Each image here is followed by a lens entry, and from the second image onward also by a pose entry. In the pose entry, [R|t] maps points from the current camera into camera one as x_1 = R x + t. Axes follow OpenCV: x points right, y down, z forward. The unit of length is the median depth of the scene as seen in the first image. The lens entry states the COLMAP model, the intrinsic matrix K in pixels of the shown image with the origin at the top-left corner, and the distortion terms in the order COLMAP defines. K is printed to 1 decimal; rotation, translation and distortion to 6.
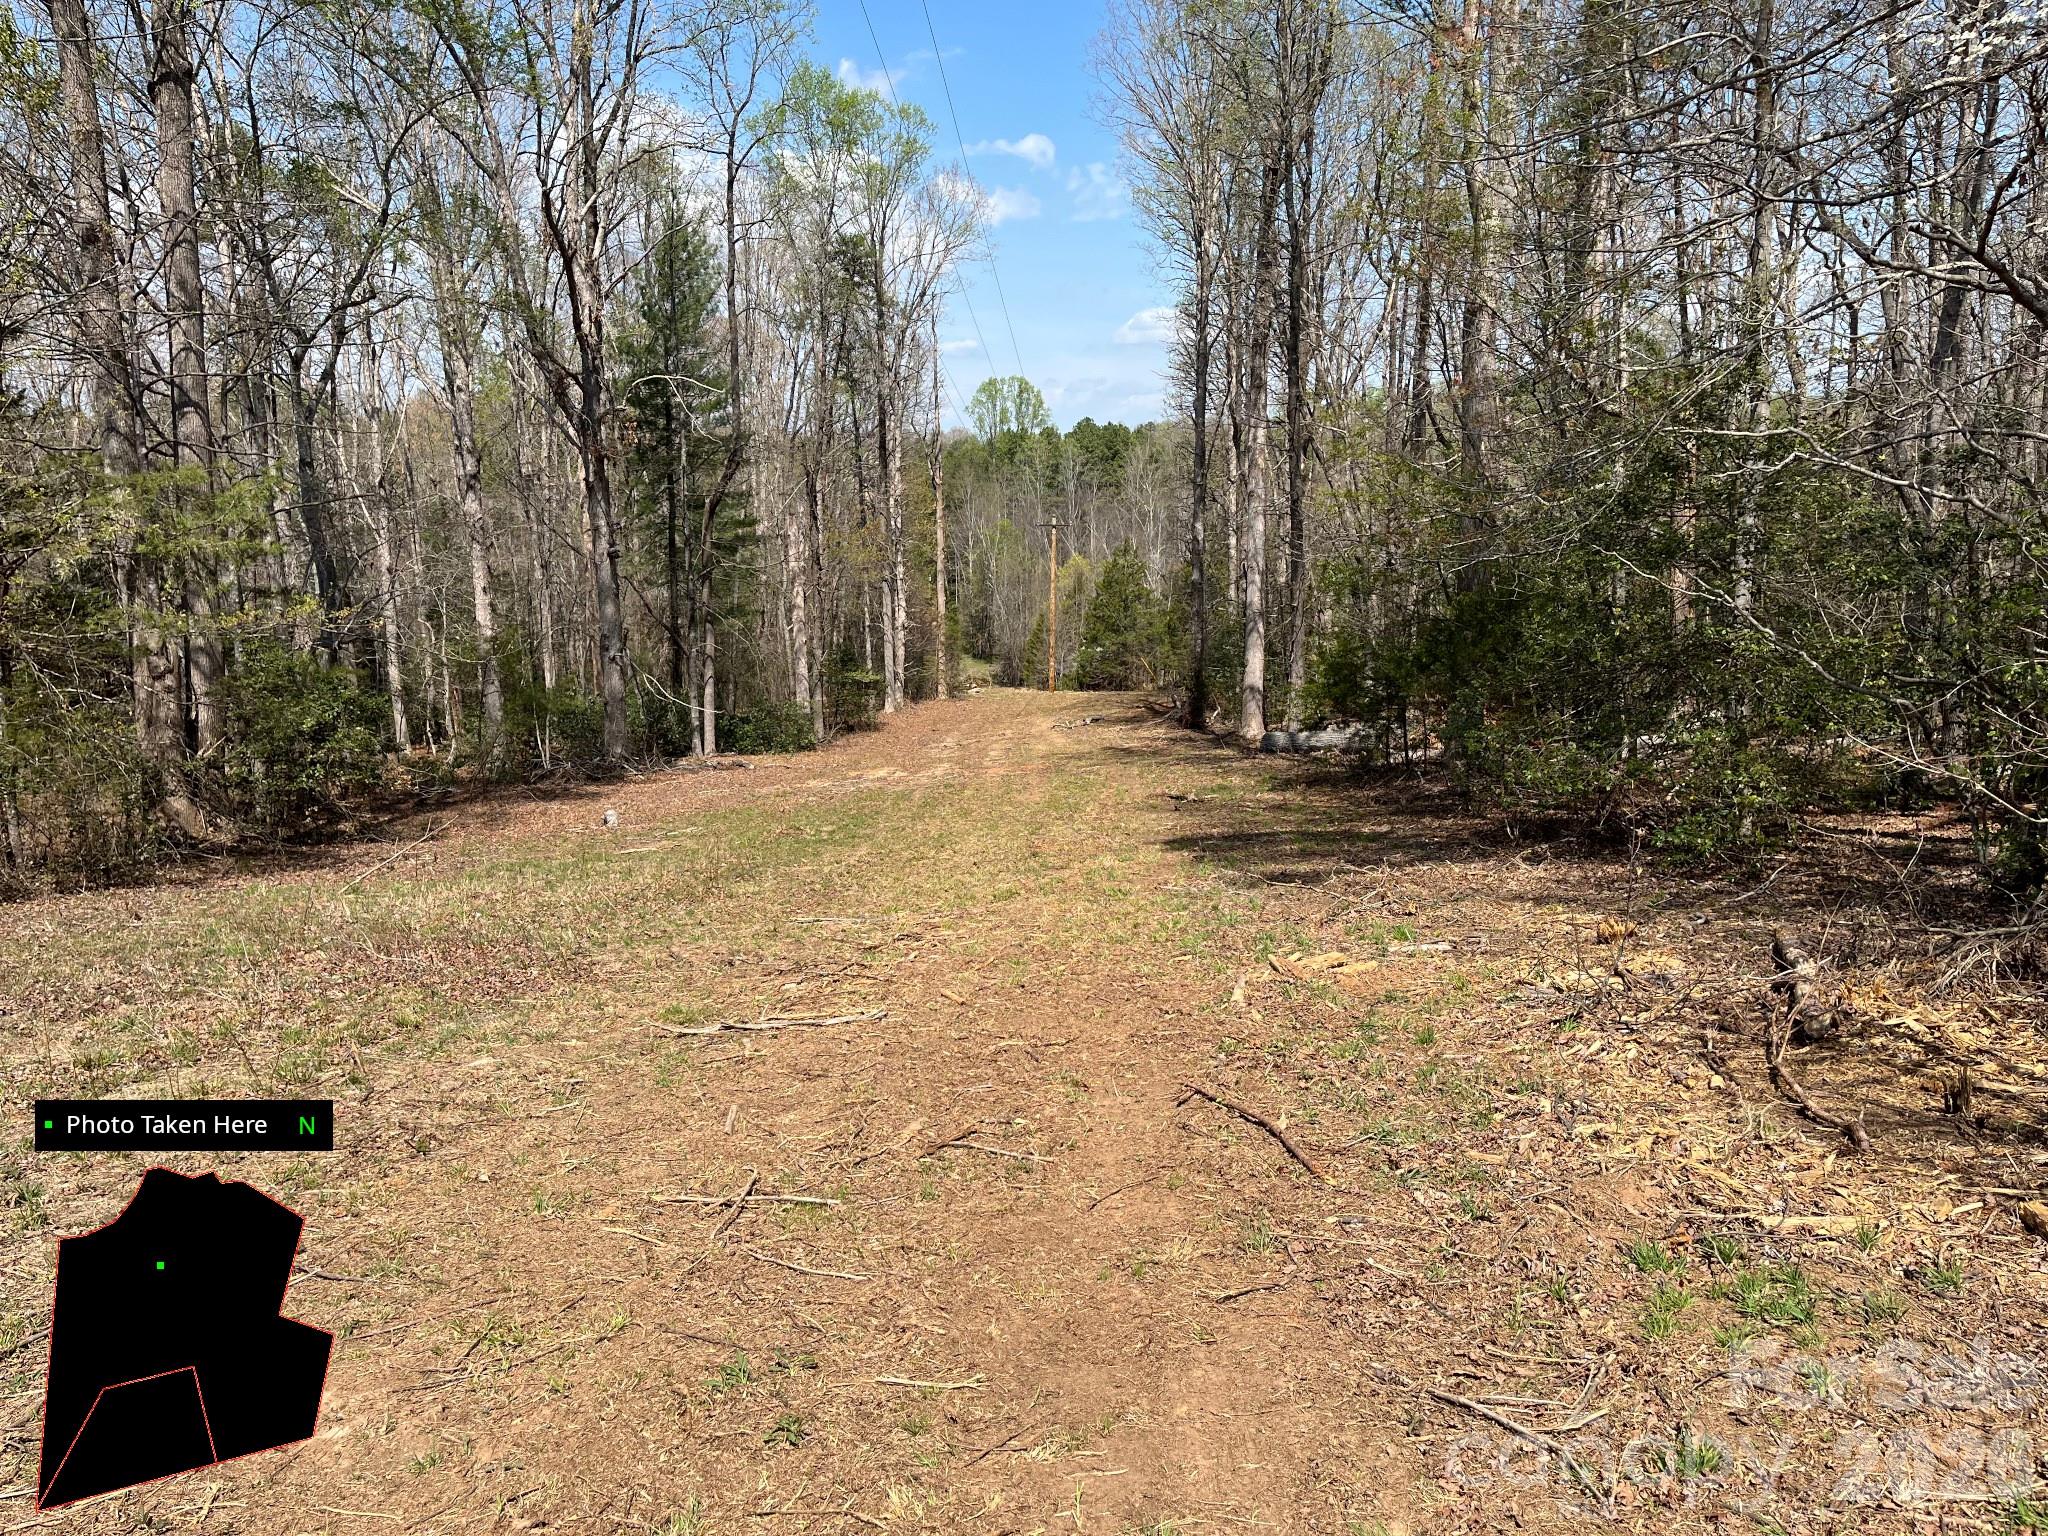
lens RADIAL K [[1549.0, 0, 1024.0], [0, 1549.0, 768.0], [0, 0, 1]] dist [0.002775, 0.000064]
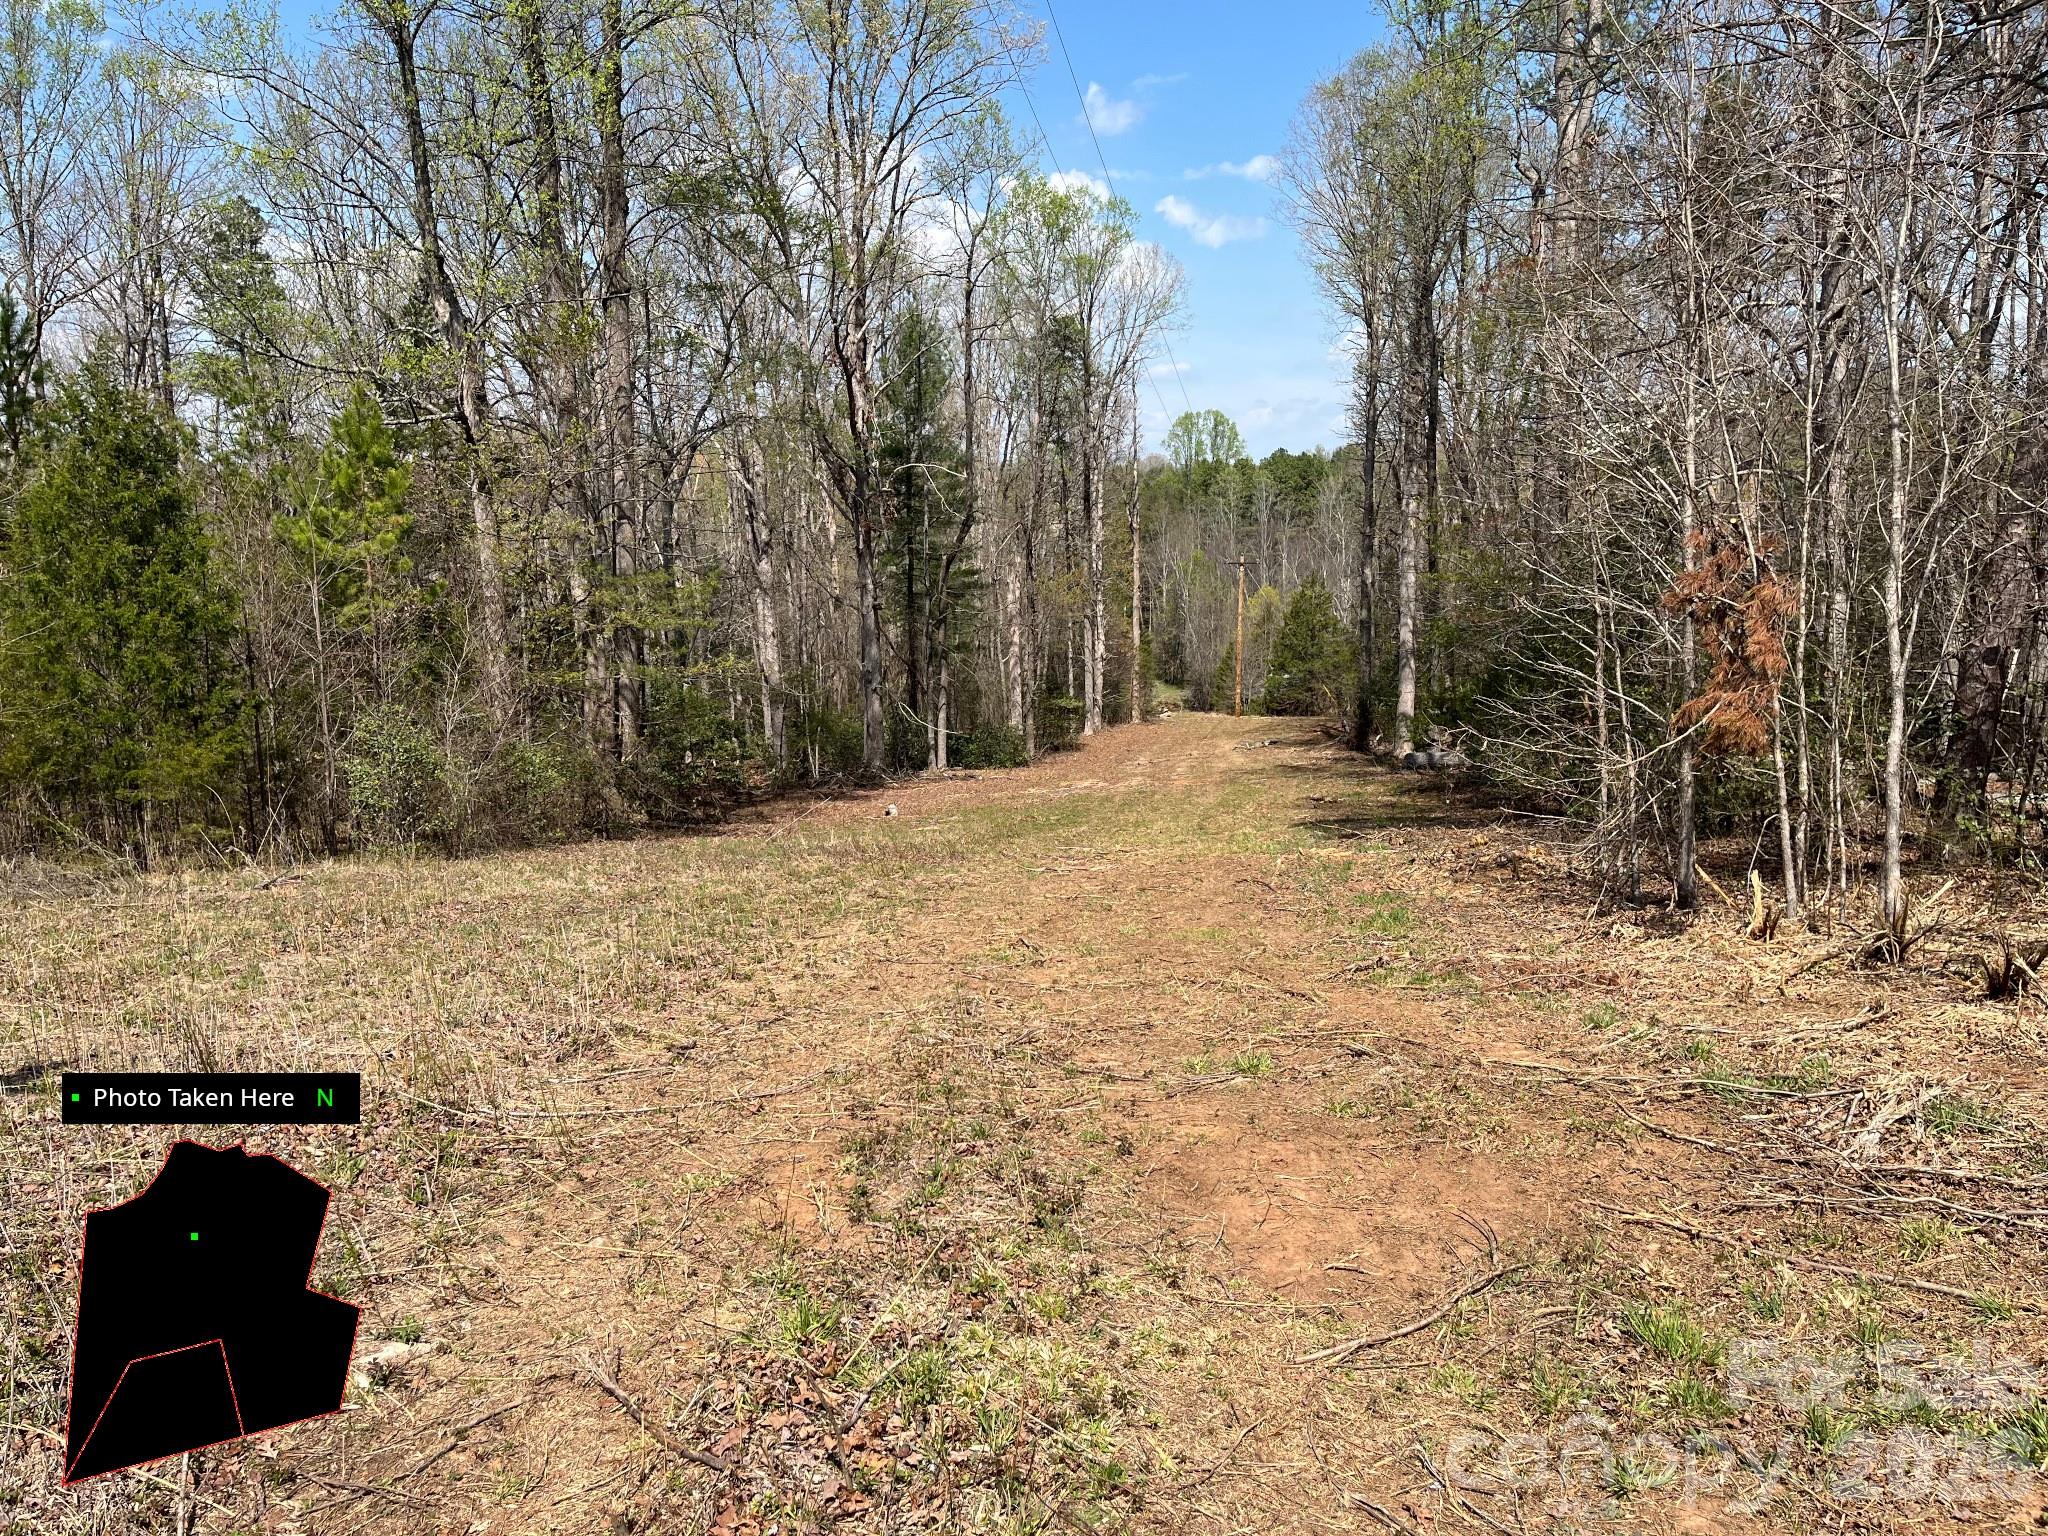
lens RADIAL K [[1547.2, 0, 1024.0], [0, 1547.2, 768.0], [0, 0, 1]] dist [0.233678, -0.000466]
pose [[0.992333, 0.009533, -0.123221, 0.005669], [-0.011372, 0.999834, -0.014230, 0.005590], [0.123065, 0.015522, 0.992277, -0.140756]]
